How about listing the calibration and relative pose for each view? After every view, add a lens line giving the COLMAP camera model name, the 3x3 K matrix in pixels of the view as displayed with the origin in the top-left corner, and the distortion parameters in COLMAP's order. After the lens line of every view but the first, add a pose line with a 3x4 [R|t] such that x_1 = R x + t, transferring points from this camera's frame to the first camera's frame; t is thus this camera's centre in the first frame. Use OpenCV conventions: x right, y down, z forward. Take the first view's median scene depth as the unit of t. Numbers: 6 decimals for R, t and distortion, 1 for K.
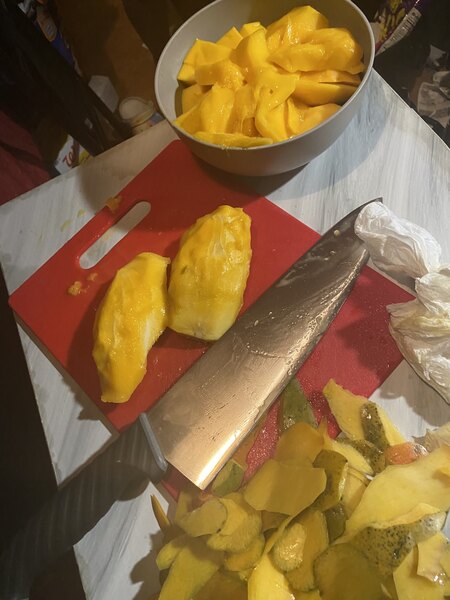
lens RADIAL K [[460.5, 0, 225.0], [0, 460.5, 300.0], [0, 0, 1]] dist [0.078121, -0.101948]
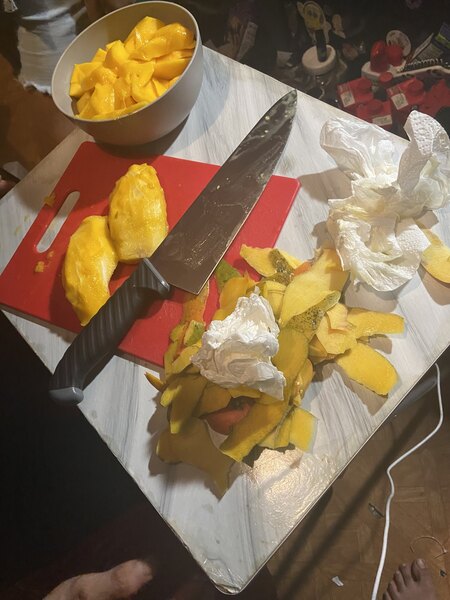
lens RADIAL K [[460.5, 0, 225.0], [0, 460.5, 300.0], [0, 0, 1]] dist [0.078121, -0.101948]
pose [[0.941653, -0.323176, 0.094061, -0.000799], [0.331622, 0.938621, -0.094965, 0.366112], [-0.057597, 0.120617, 0.991027, -0.274052]]
